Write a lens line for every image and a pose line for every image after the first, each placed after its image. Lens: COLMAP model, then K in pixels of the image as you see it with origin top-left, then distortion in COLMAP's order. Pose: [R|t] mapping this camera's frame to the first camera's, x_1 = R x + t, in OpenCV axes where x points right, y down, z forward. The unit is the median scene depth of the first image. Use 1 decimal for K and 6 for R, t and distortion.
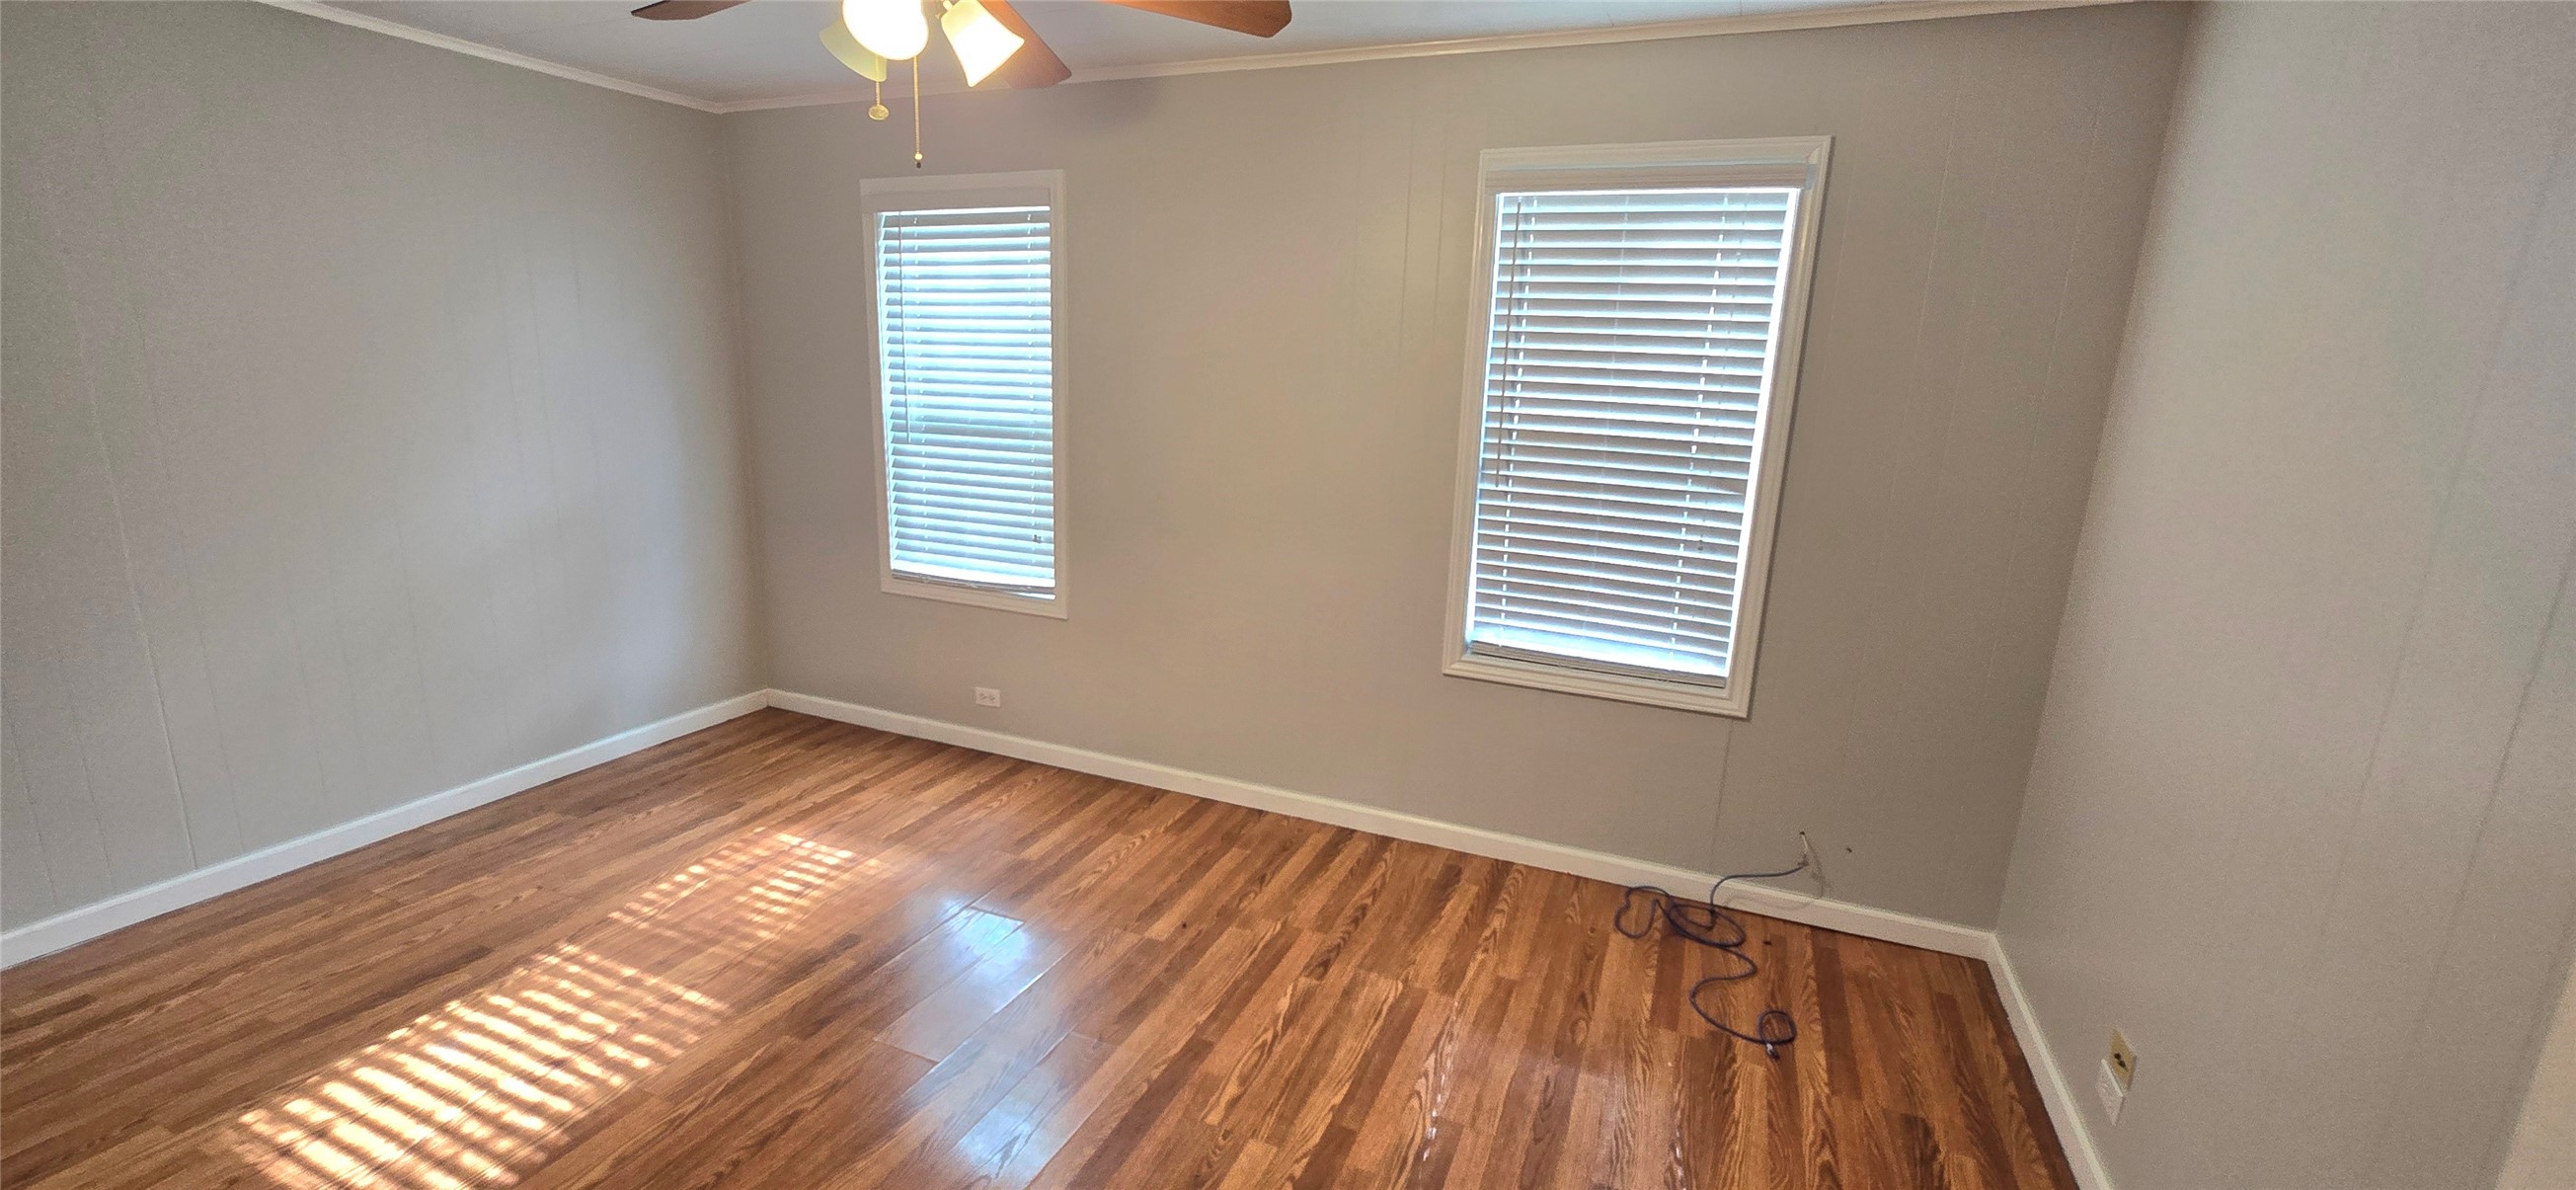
lens RADIAL K [[1061.8, 0, 1286.2], [0, 1061.8, 601.3], [0, 0, 1]] dist [-0.000124, -0.000004]
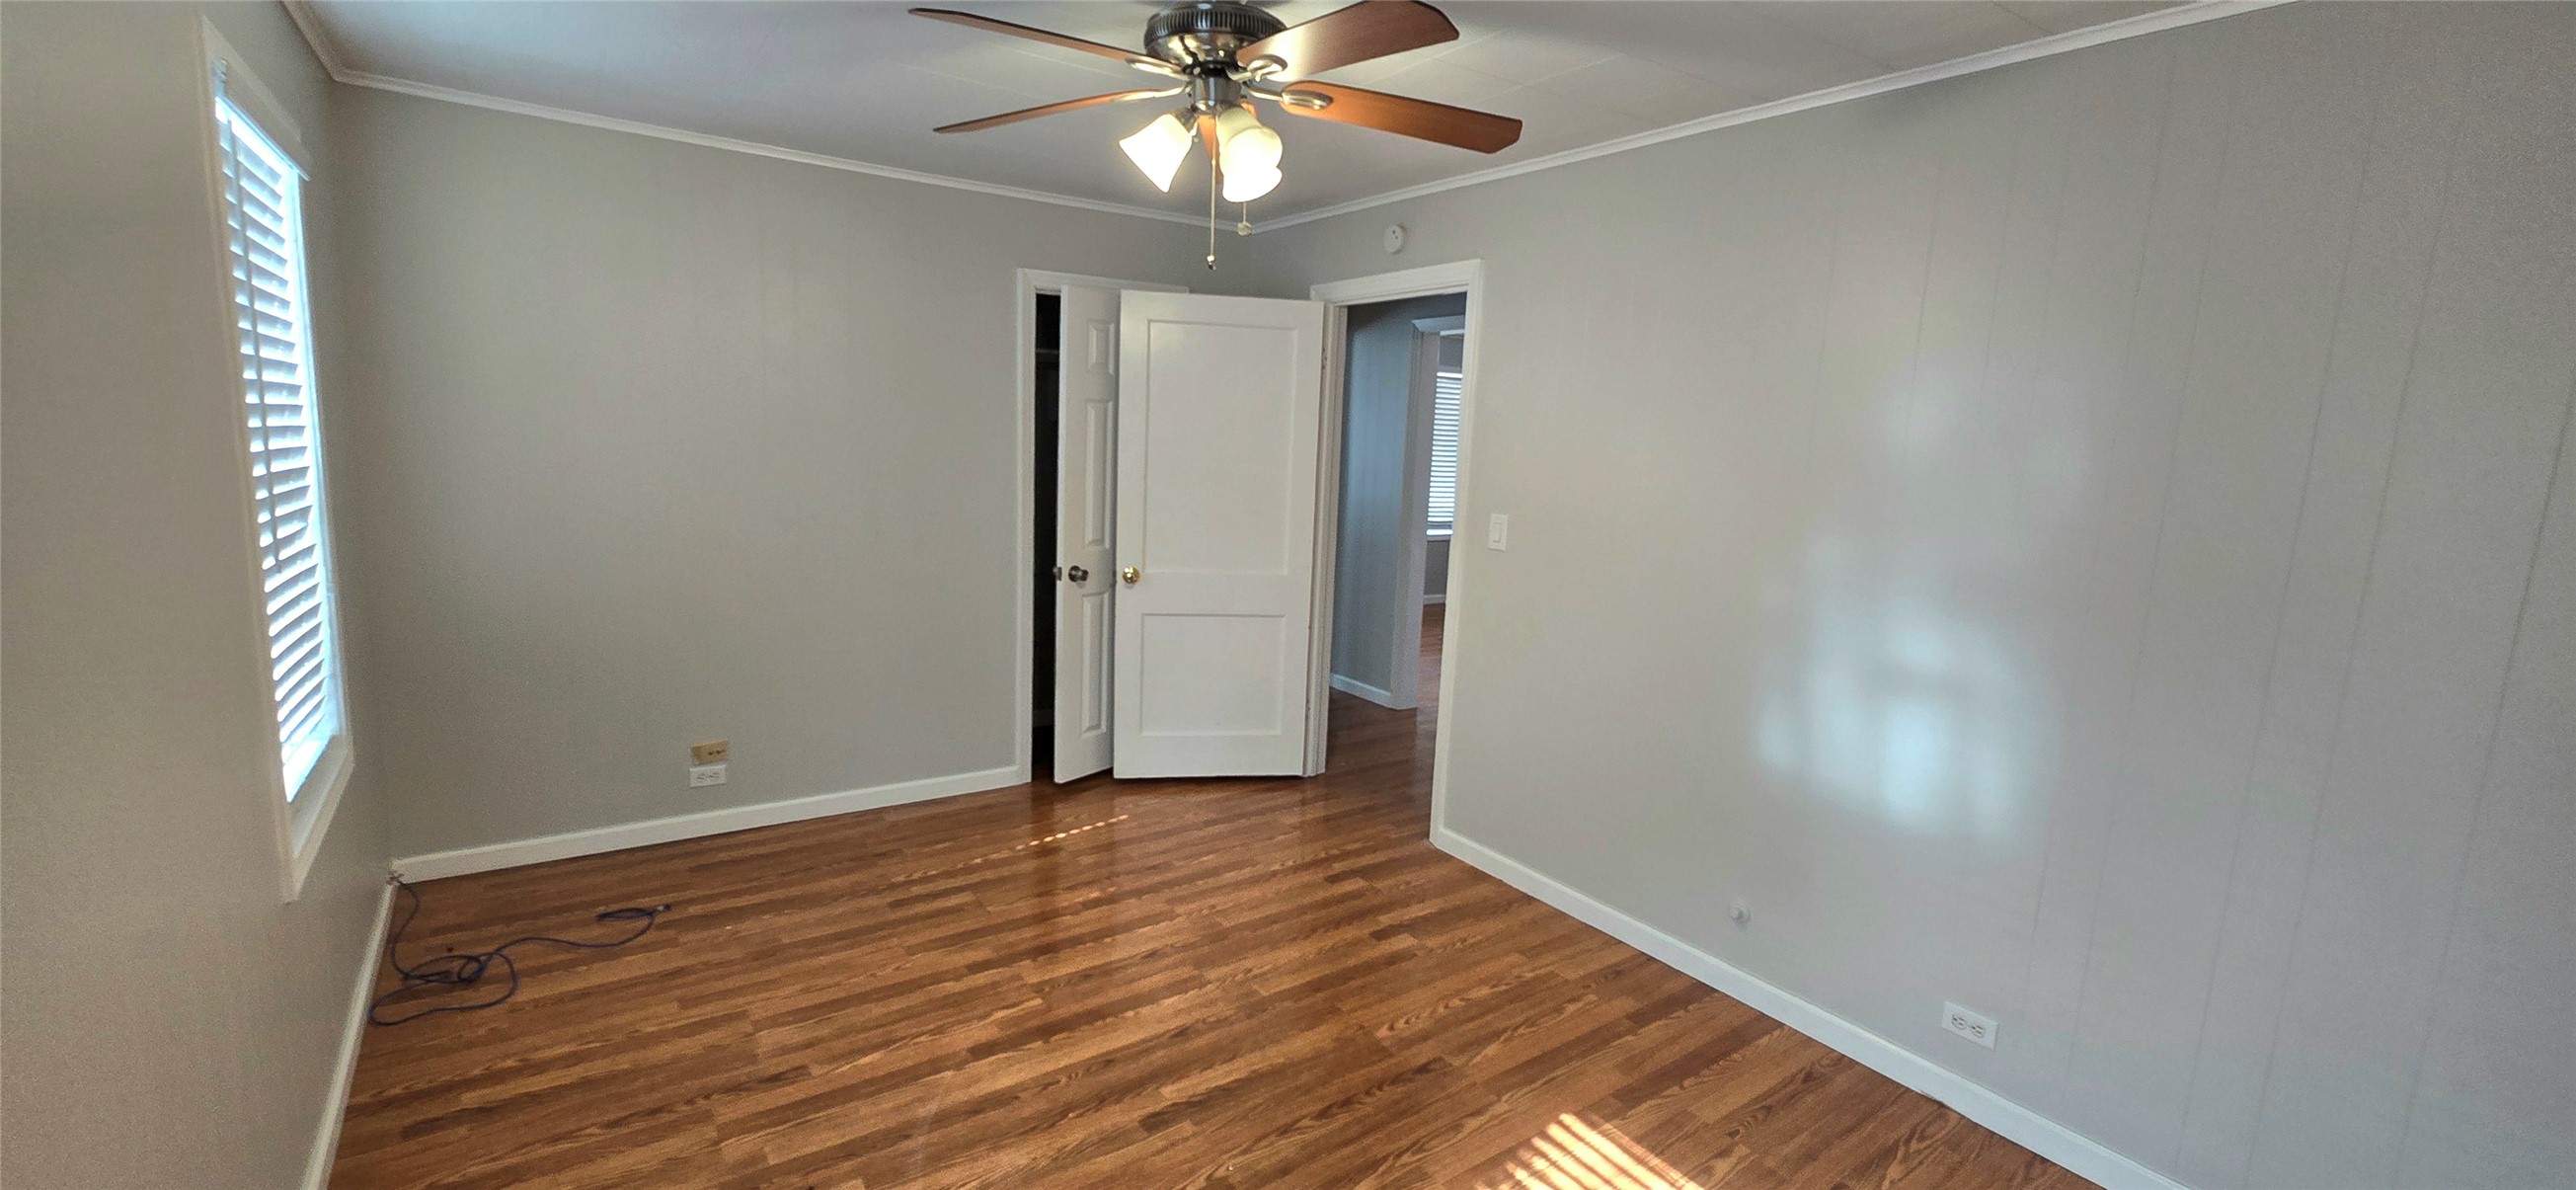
lens RADIAL K [[1061.8, 0, 1279.6], [0, 1061.8, 593.0], [0, 0, 1]] dist [-0.000124, -0.000004]
pose [[-0.850793, -0.147596, 0.504348, -0.792191], [0.048274, 0.933737, 0.354689, -0.367811], [-0.523279, 0.326114, -0.787292, 1.503412]]
